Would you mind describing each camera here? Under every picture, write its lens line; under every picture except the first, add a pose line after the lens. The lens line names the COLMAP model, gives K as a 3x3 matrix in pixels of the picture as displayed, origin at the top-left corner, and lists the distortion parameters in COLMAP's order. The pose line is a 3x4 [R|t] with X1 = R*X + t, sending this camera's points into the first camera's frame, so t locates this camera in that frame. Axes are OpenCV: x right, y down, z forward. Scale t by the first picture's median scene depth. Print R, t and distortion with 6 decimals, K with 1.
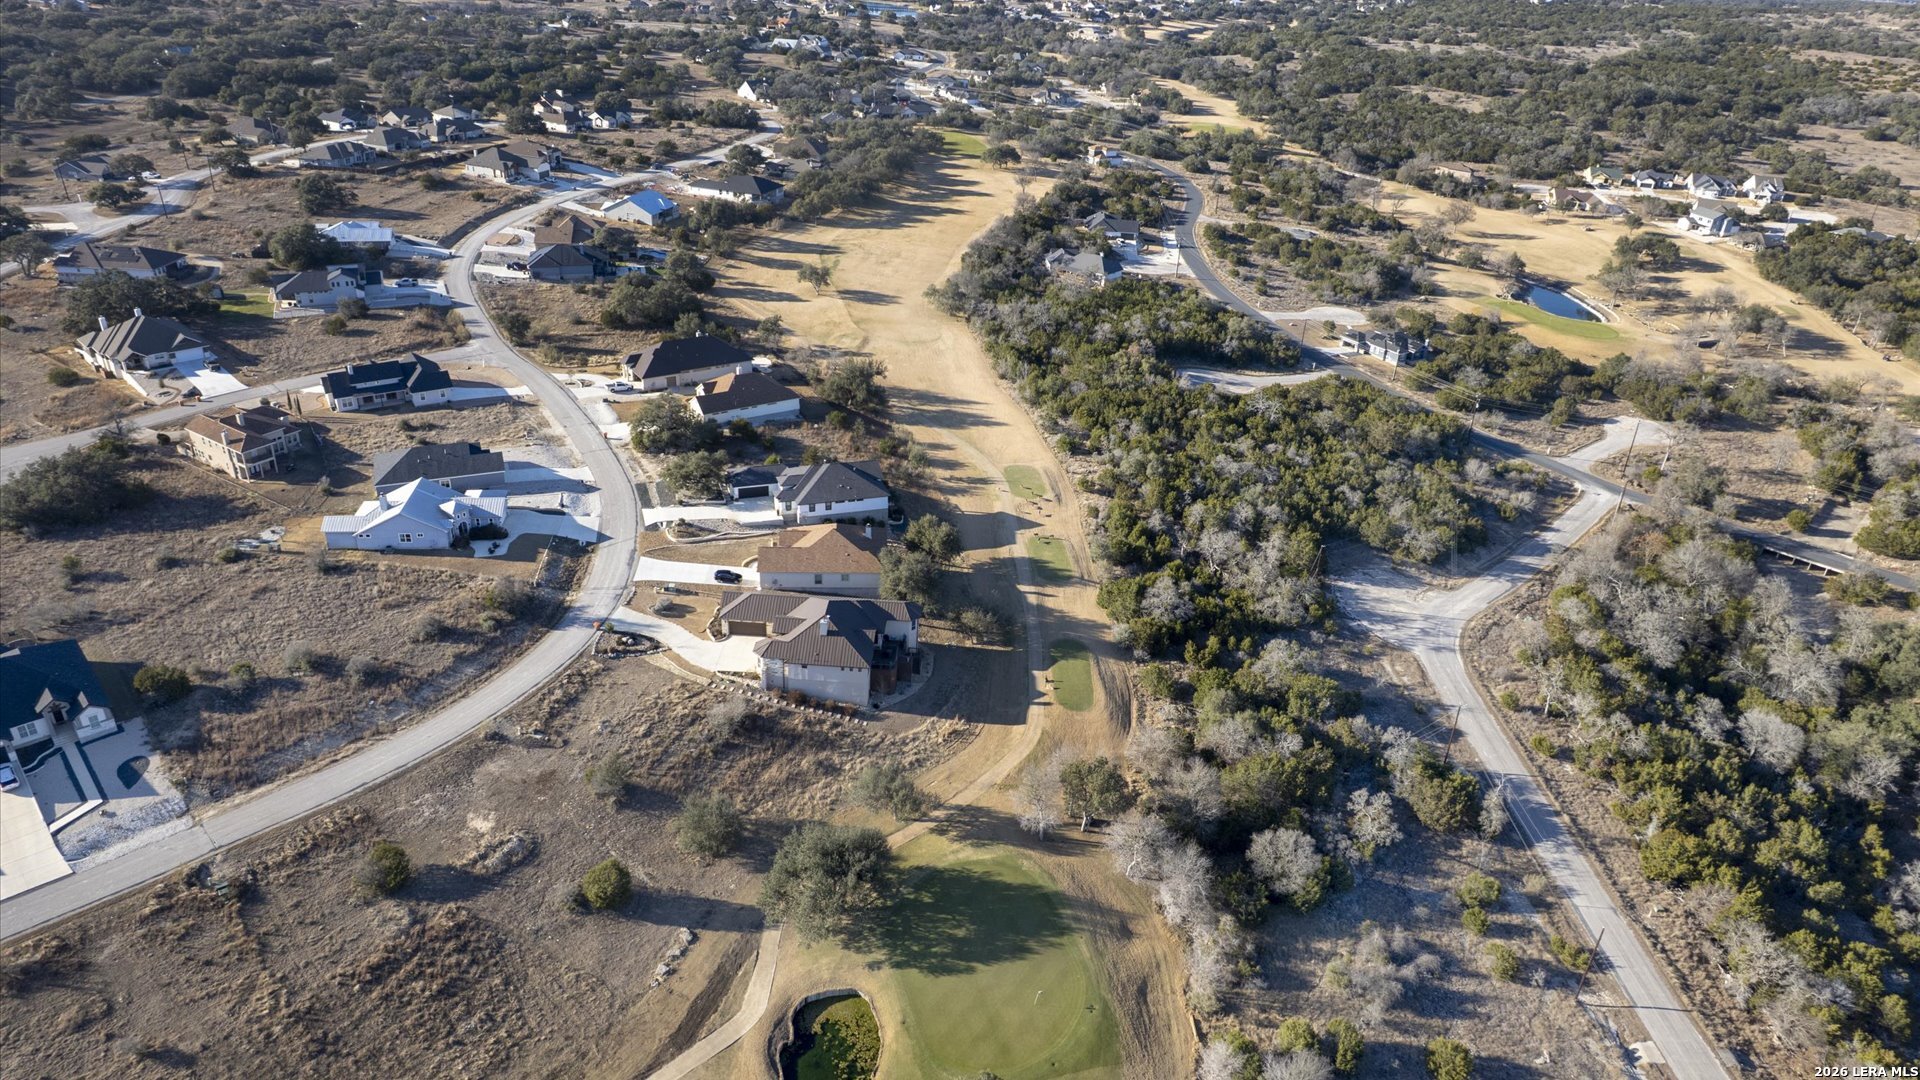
lens RADIAL K [[1302.1, 0, 924.2], [0, 1302.1, 543.7], [0, 0, 1]] dist [-0.085942, 0.073973]
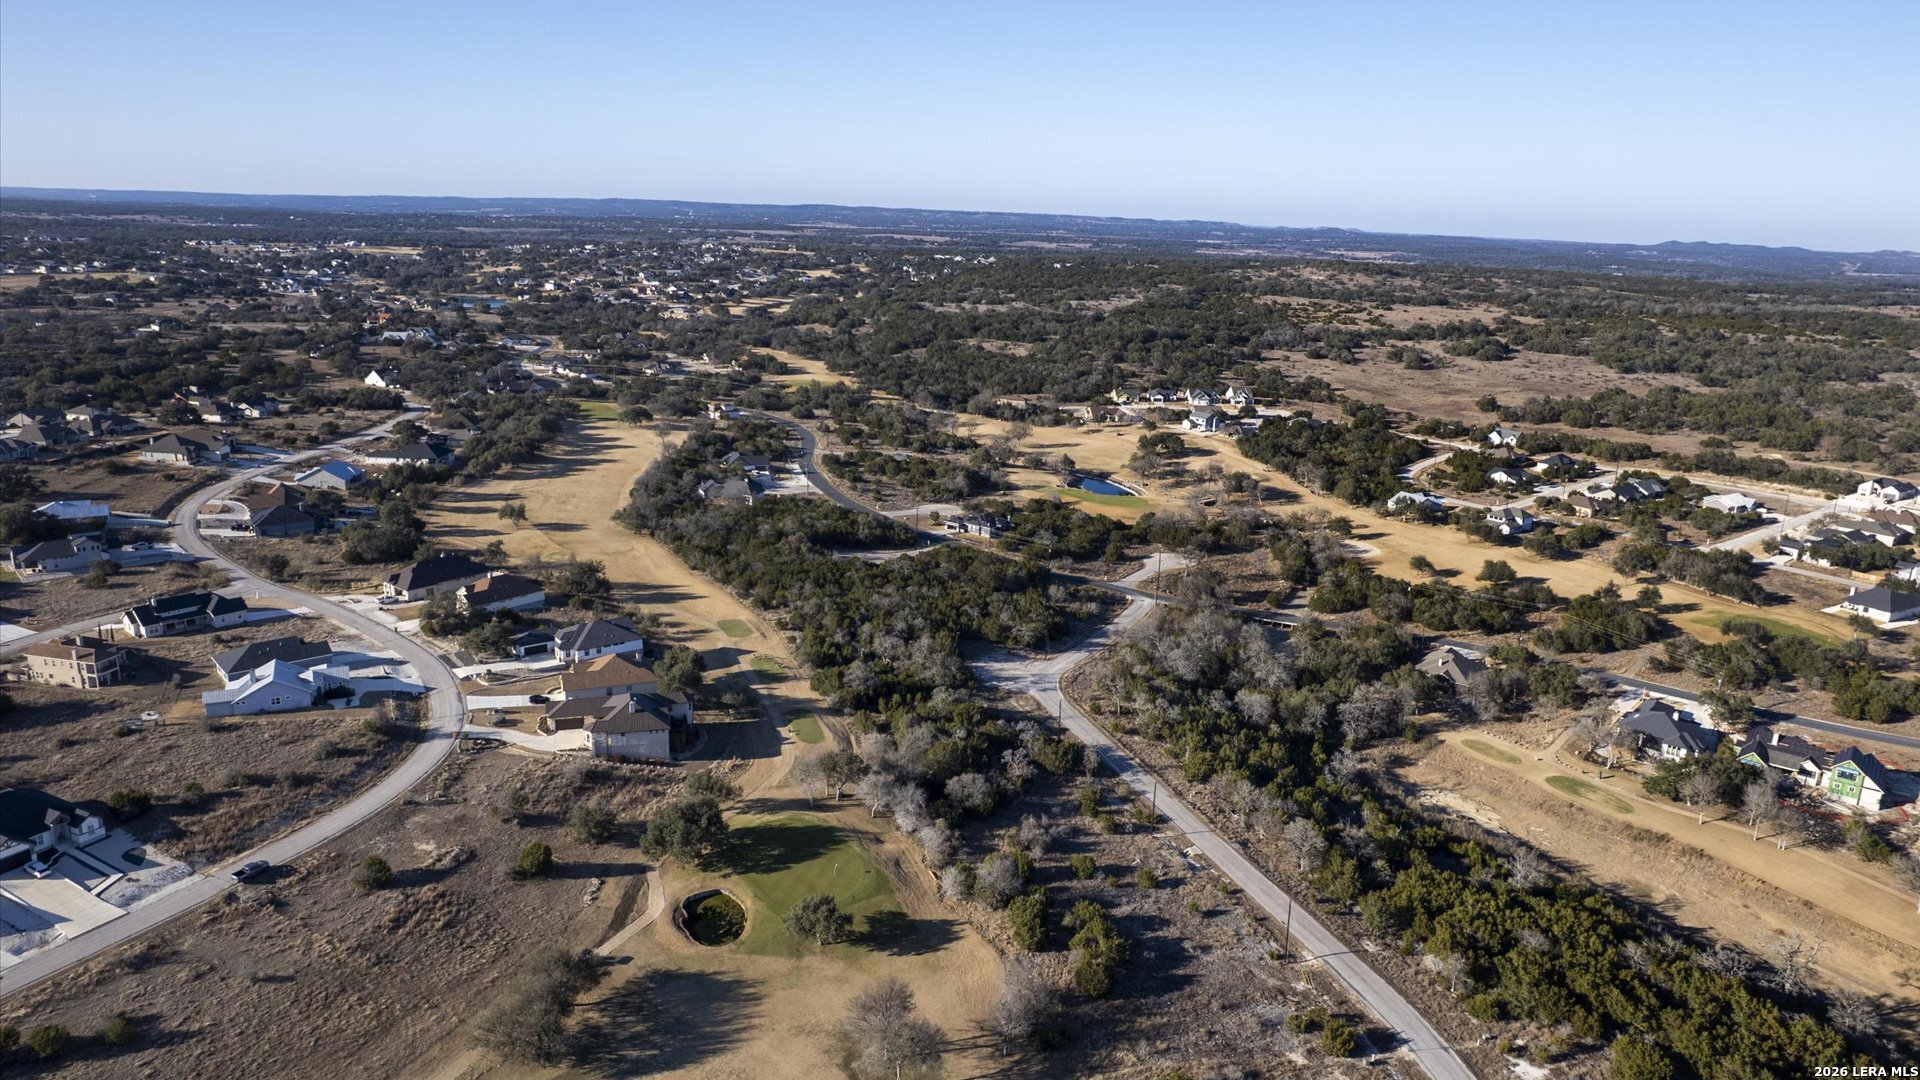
lens RADIAL K [[1302.1, 0, 924.2], [0, 1302.1, 543.7], [0, 0, 1]] dist [-0.085942, 0.073973]
pose [[0.950600, -0.096517, 0.295032, -0.095154], [0.153537, 0.972226, -0.176645, 0.103371], [-0.269789, 0.213217, 0.939017, -0.242452]]
